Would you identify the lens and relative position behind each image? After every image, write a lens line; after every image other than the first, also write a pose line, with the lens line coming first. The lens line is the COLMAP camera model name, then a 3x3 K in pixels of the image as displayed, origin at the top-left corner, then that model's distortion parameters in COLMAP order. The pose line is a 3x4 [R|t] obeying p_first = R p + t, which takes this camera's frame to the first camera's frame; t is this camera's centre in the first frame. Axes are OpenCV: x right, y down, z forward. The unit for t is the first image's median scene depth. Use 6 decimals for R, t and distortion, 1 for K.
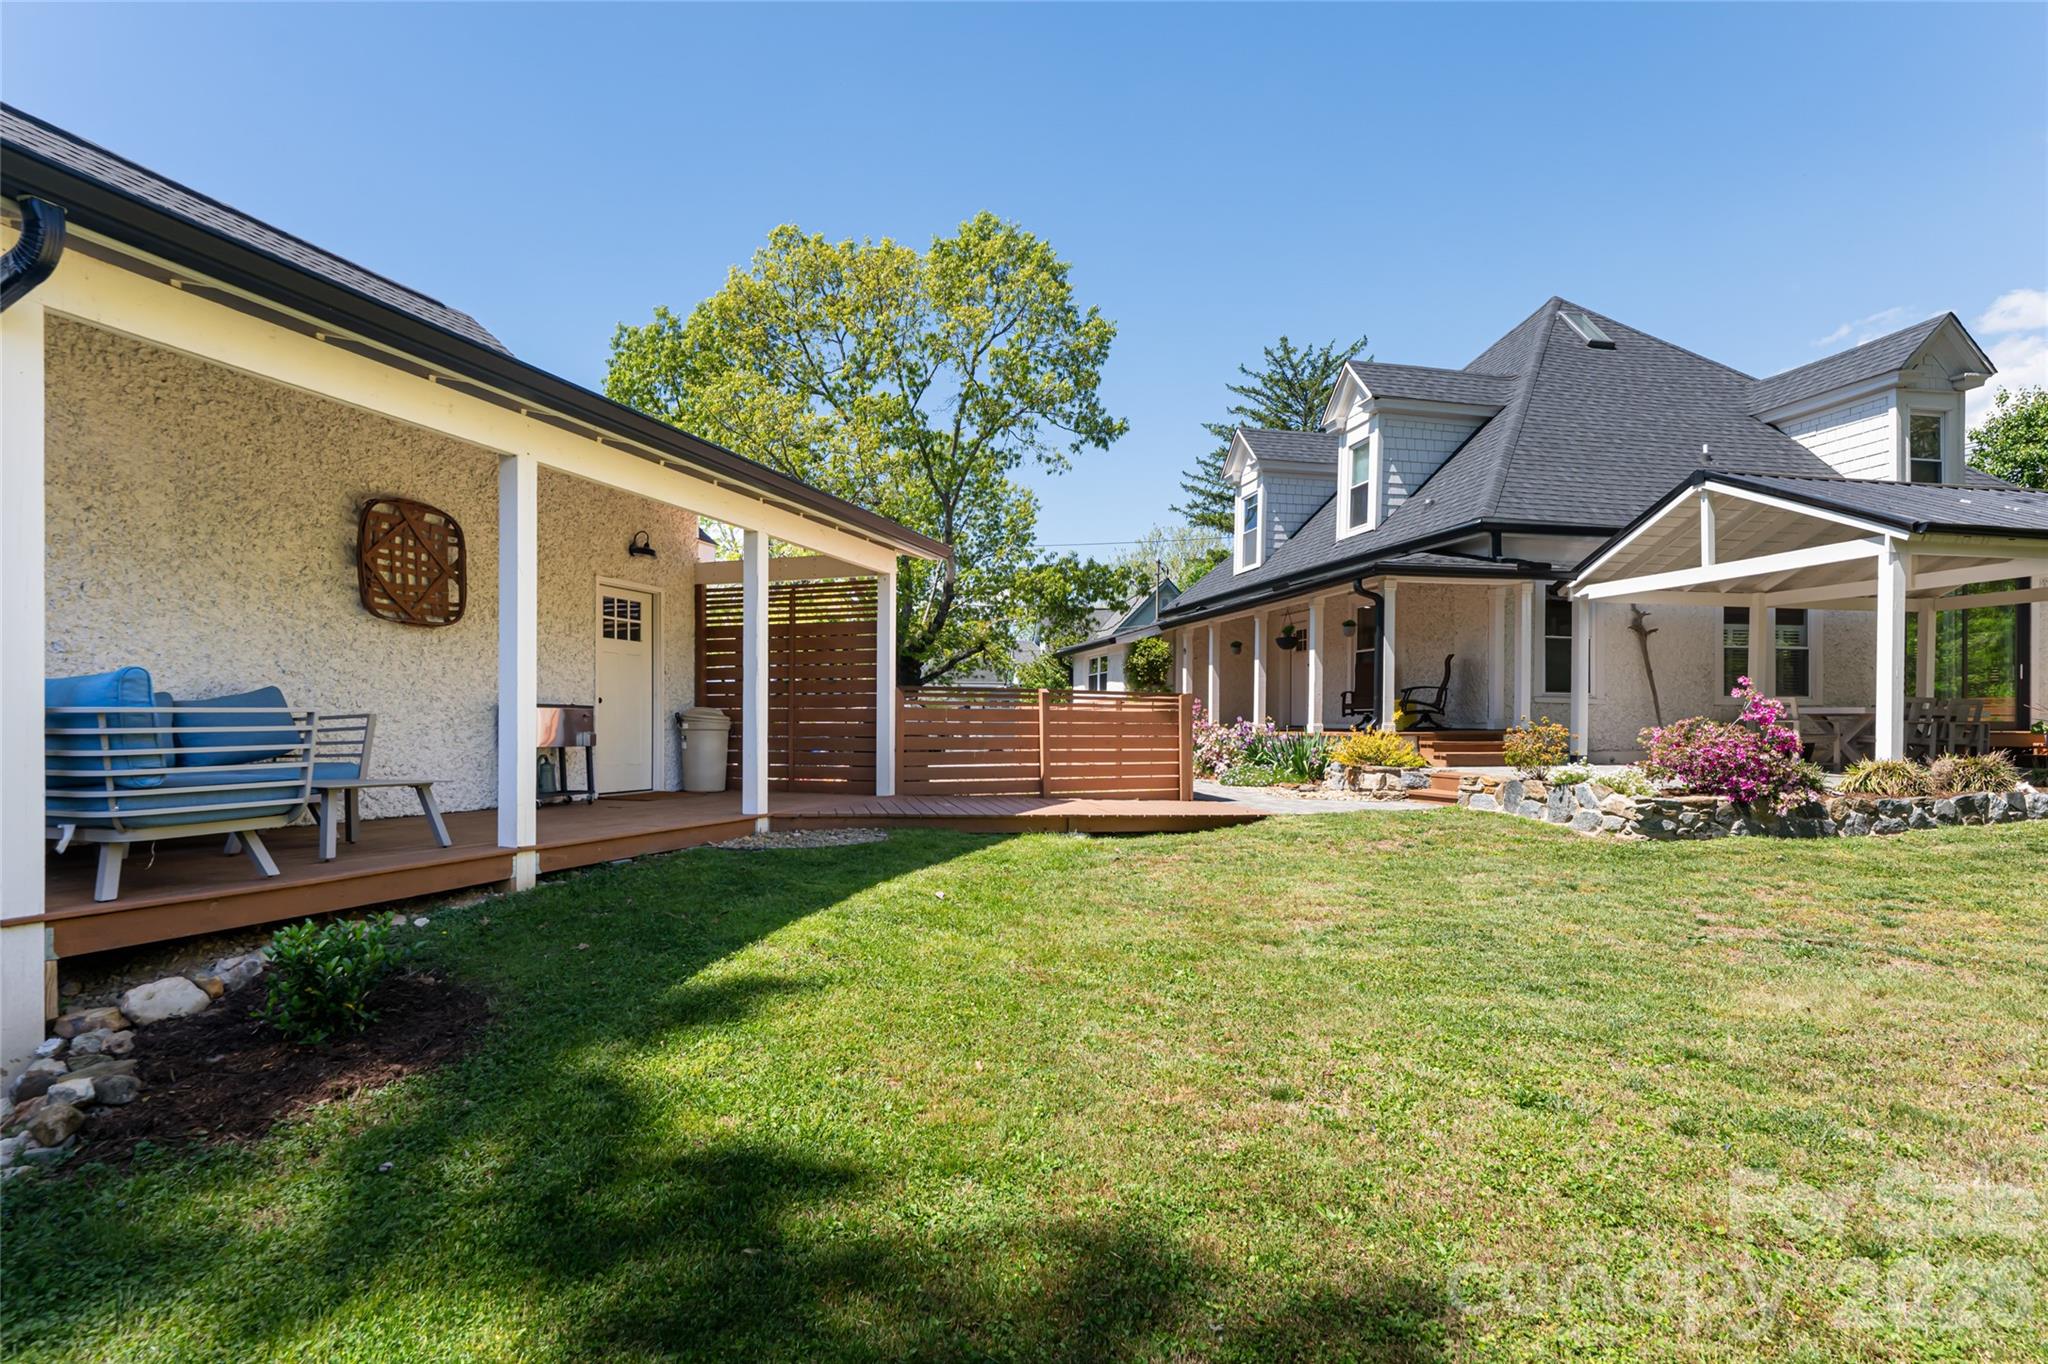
lens RADIAL K [[983.3, 0, 1023.0], [0, 983.3, 736.0], [0, 0, 1]] dist [-0.001771, 0.000392]
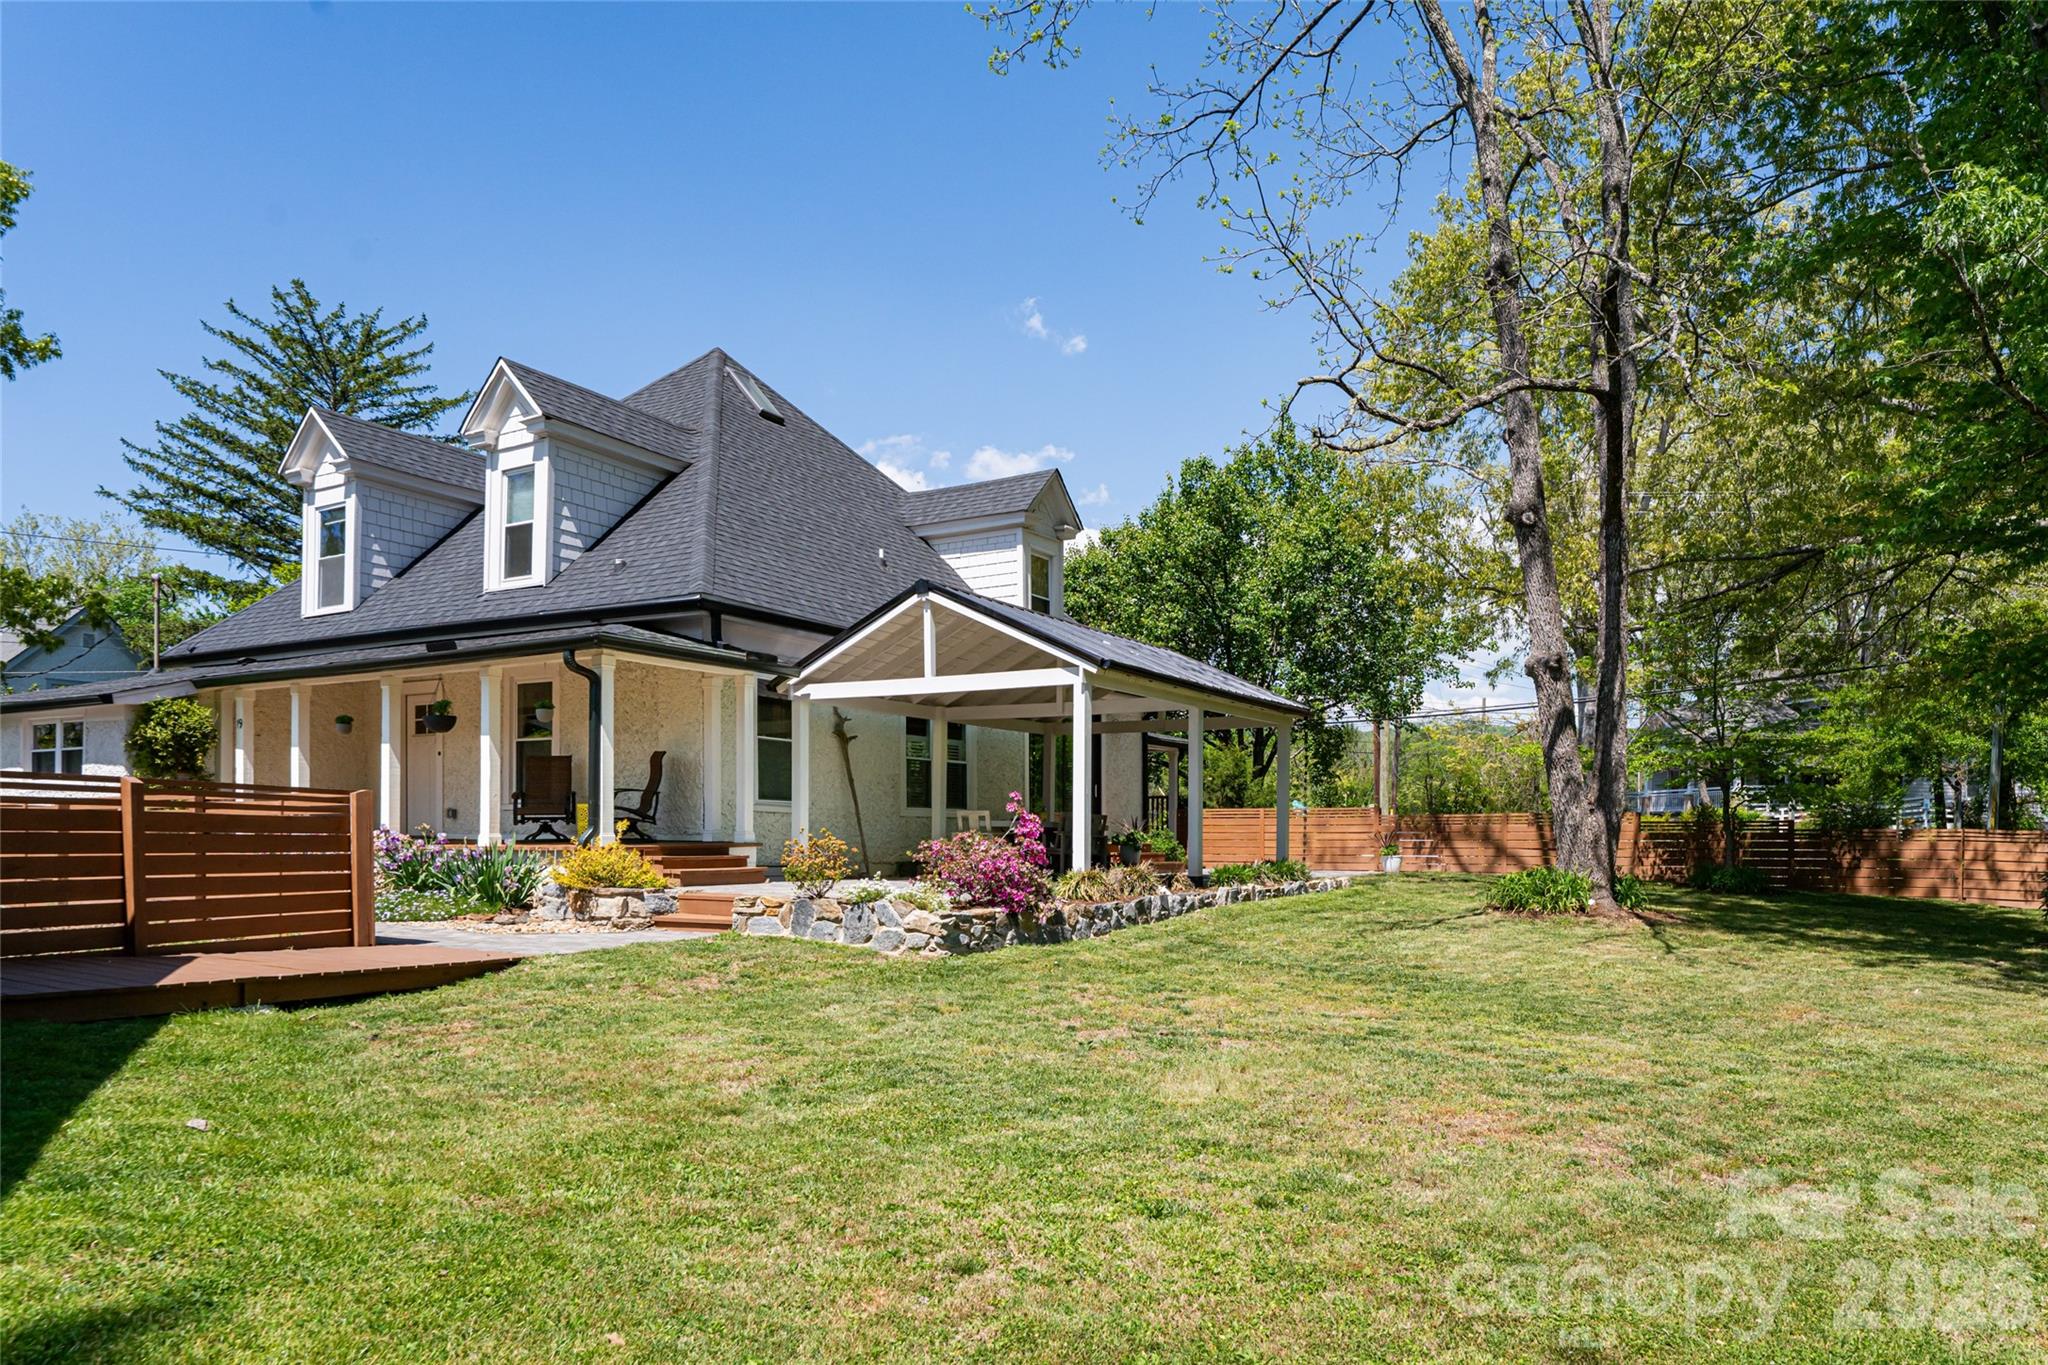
lens RADIAL K [[1246.5, 0, 1030.9], [0, 1246.5, 848.1], [0, 0, 1]] dist [0.000422, 0.000100]
pose [[0.688044, -0.005073, 0.725651, -0.130636], [0.004454, 0.999986, 0.002767, -0.002899], [-0.725656, 0.001328, 0.688057, 0.050990]]
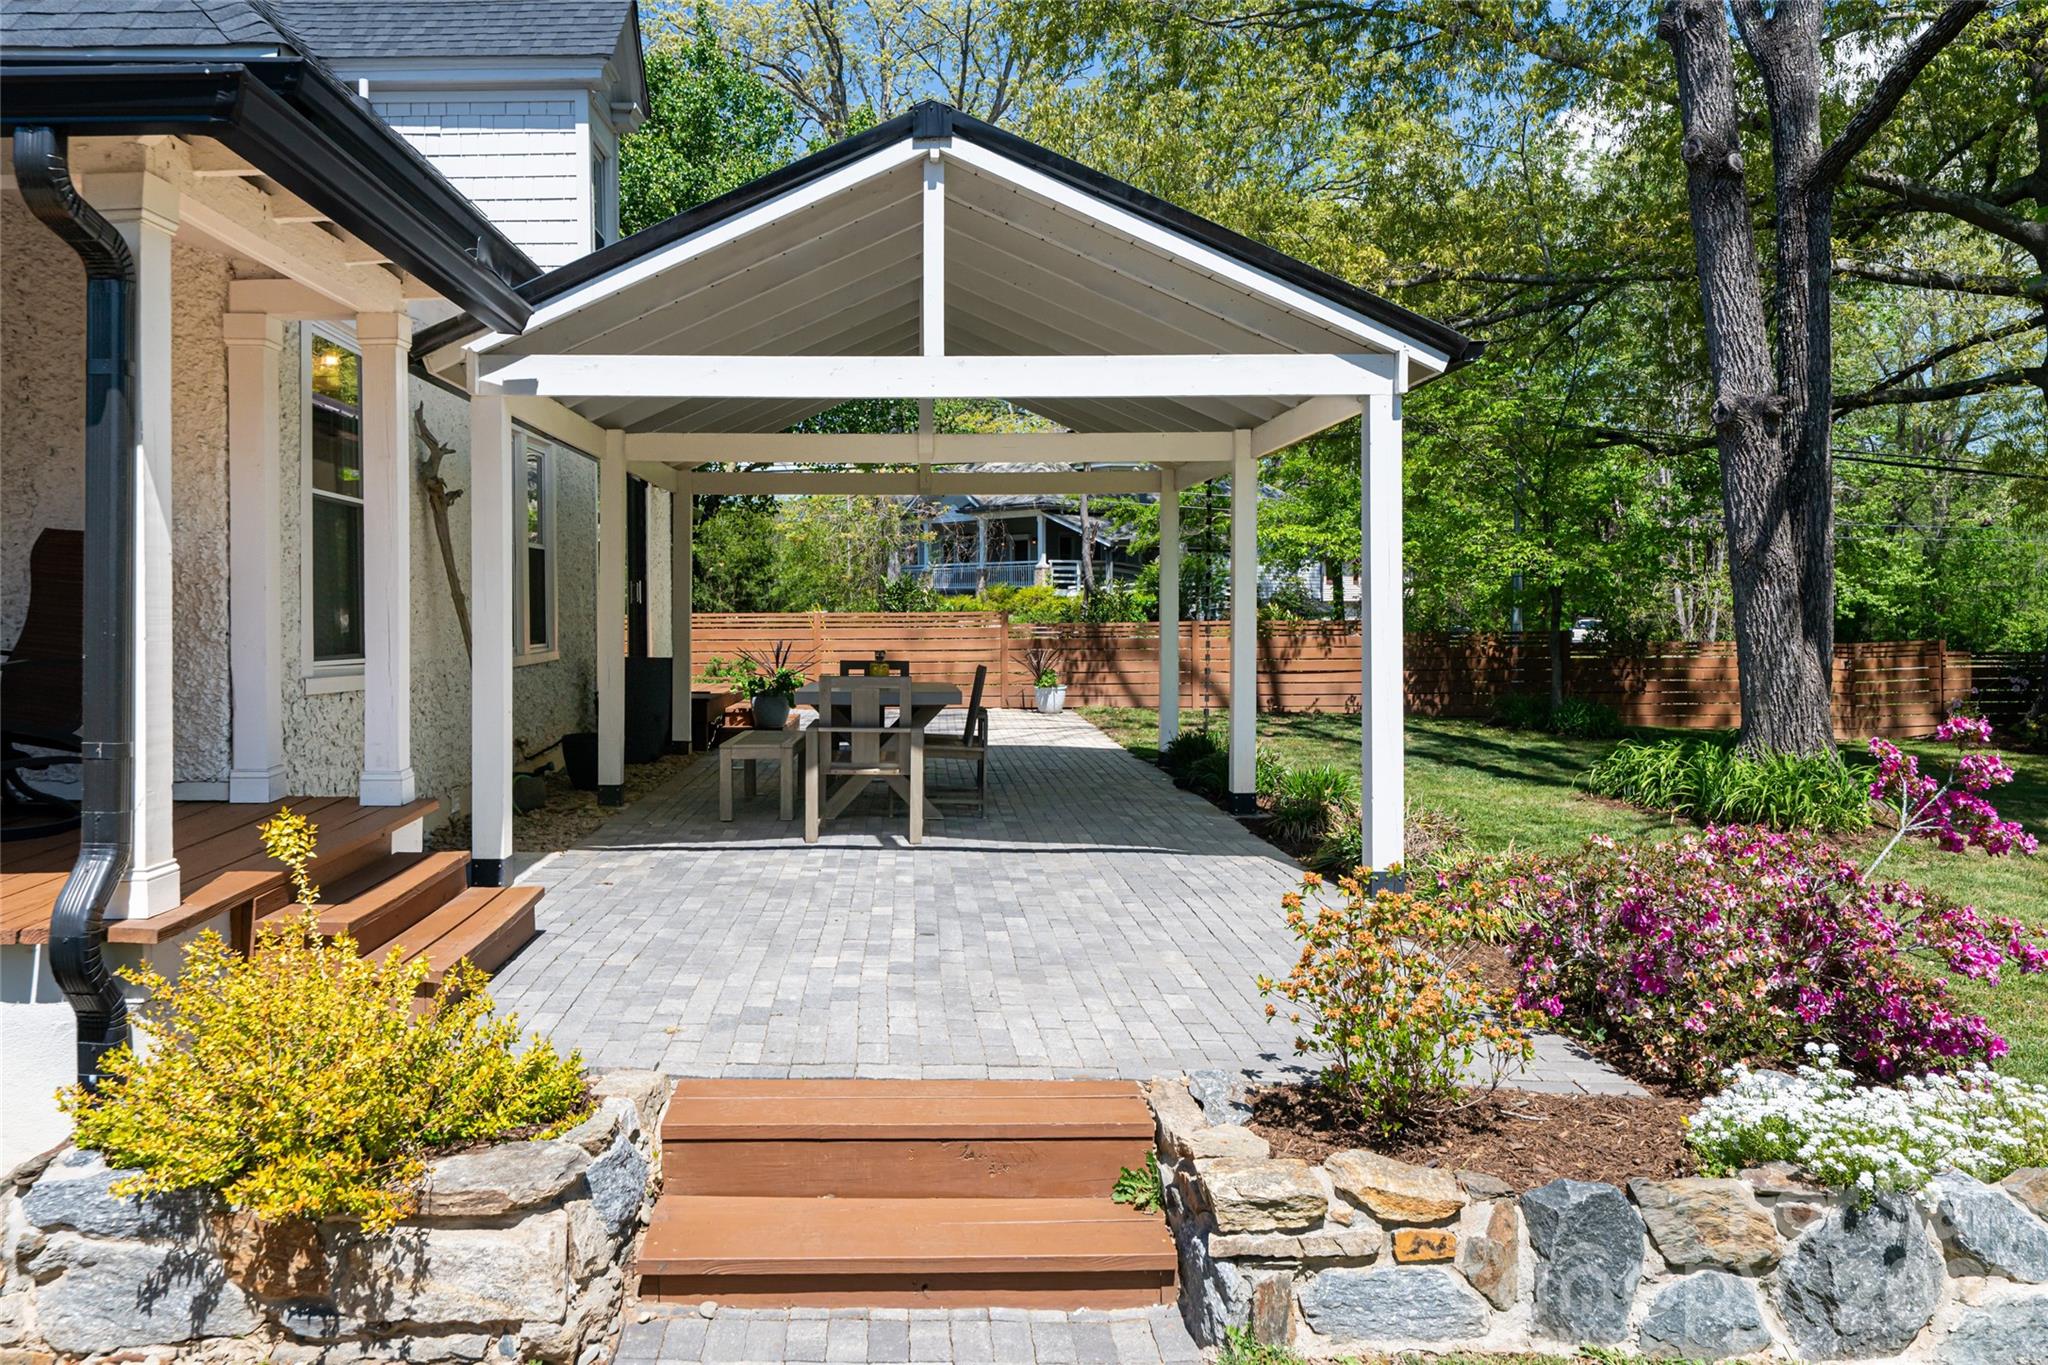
lens RADIAL K [[1488.0, 0, 897.1], [0, 1488.0, 625.8], [0, 0, 1]] dist [-0.002192, -0.000828]
pose [[0.205421, -0.016386, 0.978536, 0.101380], [0.017629, 0.999760, 0.013041, -0.065502], [-0.978515, 0.014572, 0.205661, 0.786383]]
